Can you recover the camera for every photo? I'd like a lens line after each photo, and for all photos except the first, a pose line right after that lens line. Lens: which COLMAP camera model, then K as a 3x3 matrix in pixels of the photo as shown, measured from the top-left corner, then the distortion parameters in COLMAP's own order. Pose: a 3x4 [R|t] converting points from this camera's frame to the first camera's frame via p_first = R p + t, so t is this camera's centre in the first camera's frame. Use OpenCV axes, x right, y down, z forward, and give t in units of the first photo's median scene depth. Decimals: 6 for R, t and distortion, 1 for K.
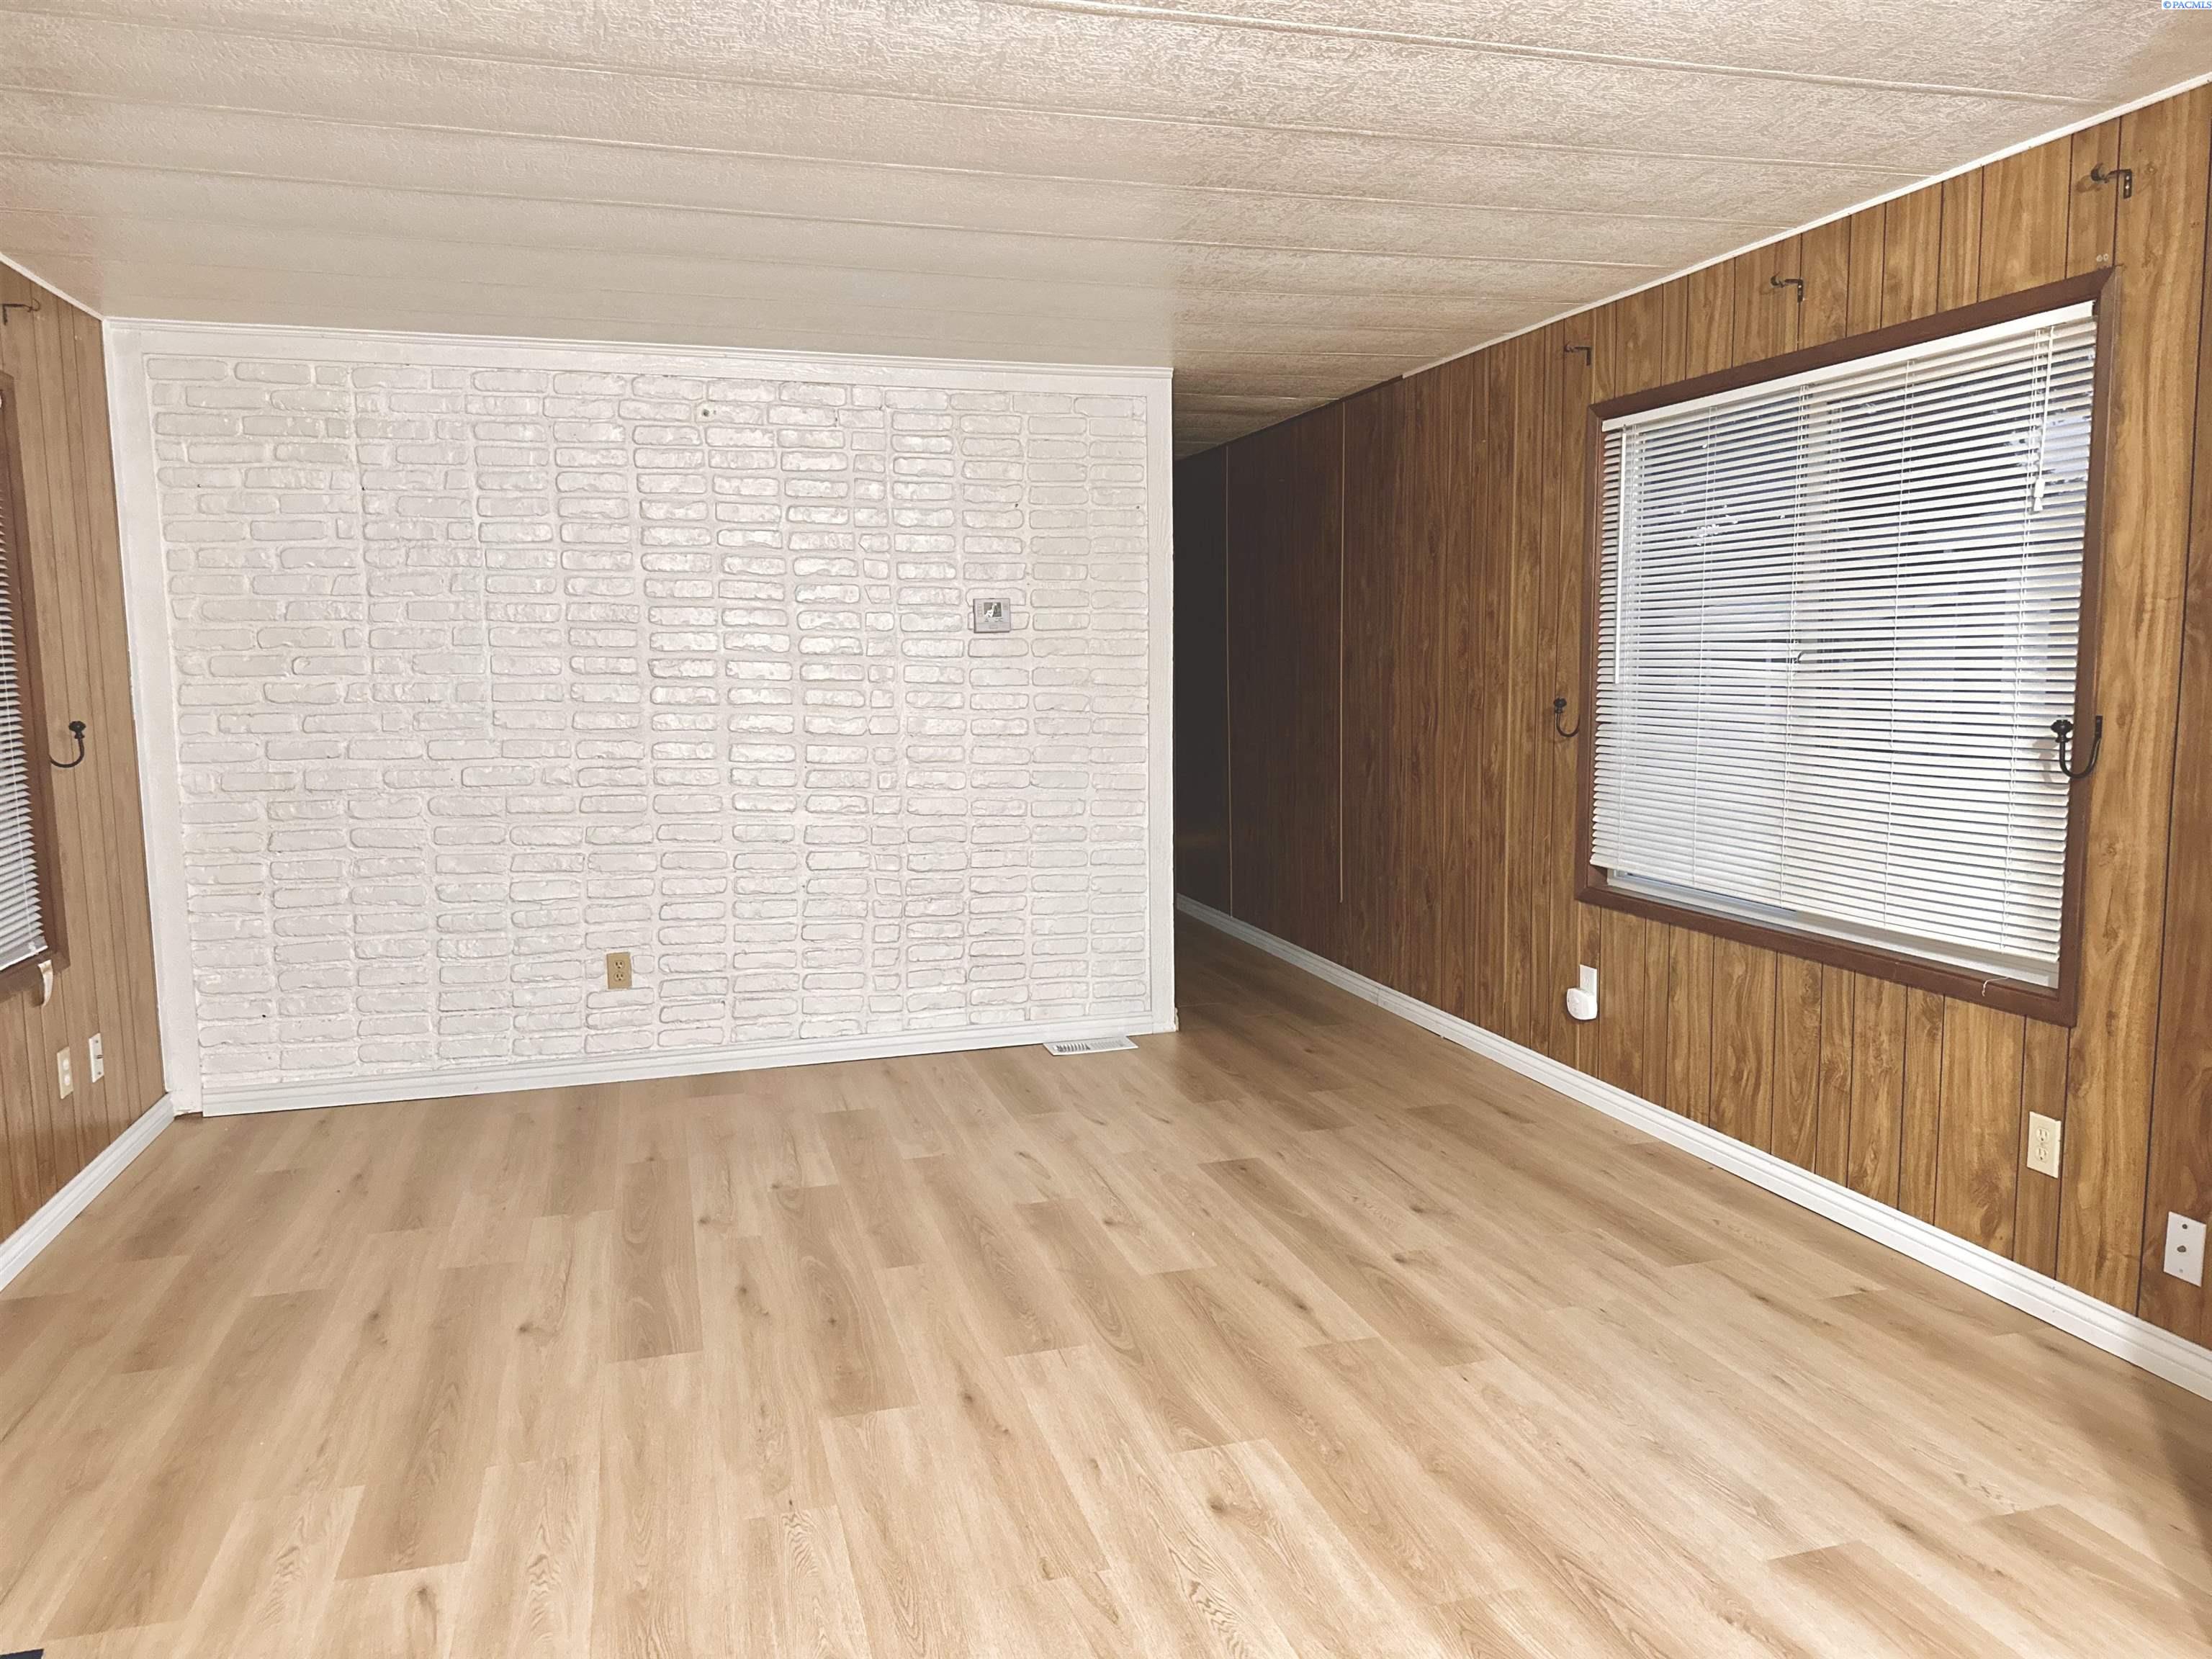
lens RADIAL K [[1562.0, 0, 1102.6], [0, 1562.0, 842.1], [0, 0, 1]] dist [0.157986, -0.237068]
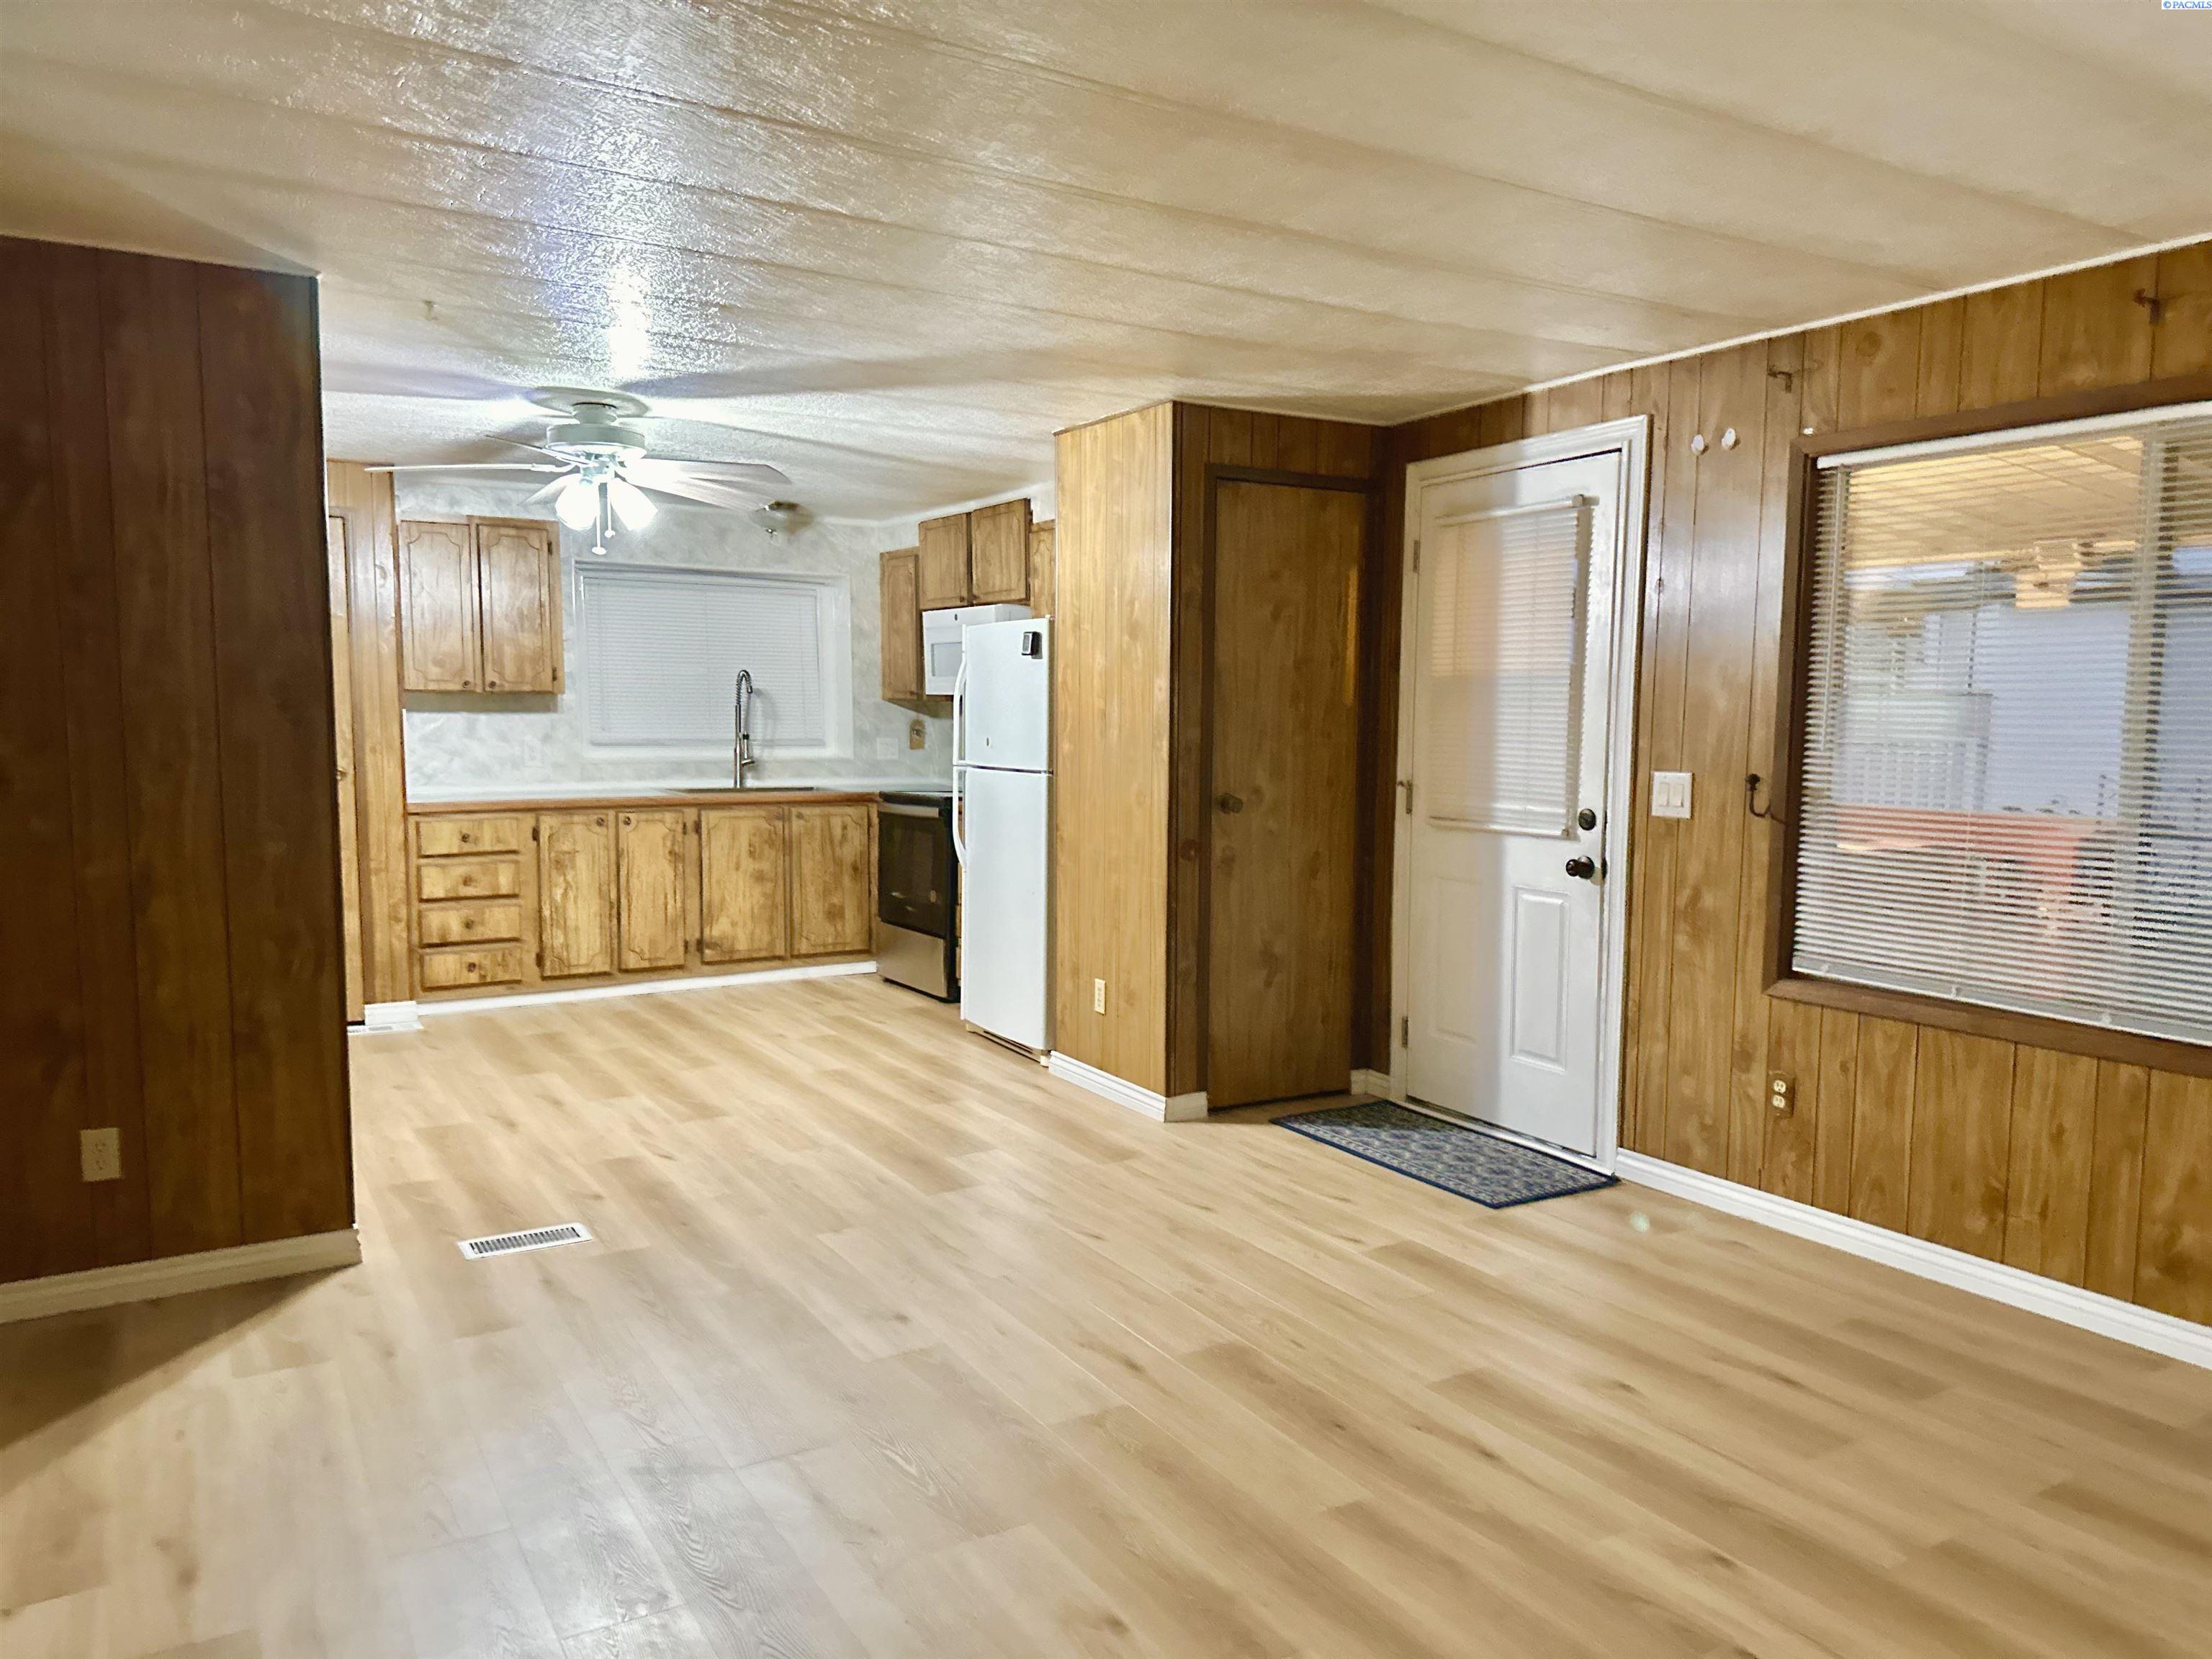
lens RADIAL K [[1562.0, 0, 1102.6], [0, 1562.0, 842.1], [0, 0, 1]] dist [0.157986, -0.237068]
pose [[-0.970503, 0.025907, -0.239692, 0.204073], [-0.024090, 0.978813, 0.203334, -0.248920], [0.239882, 0.203110, -0.949317, 2.081130]]
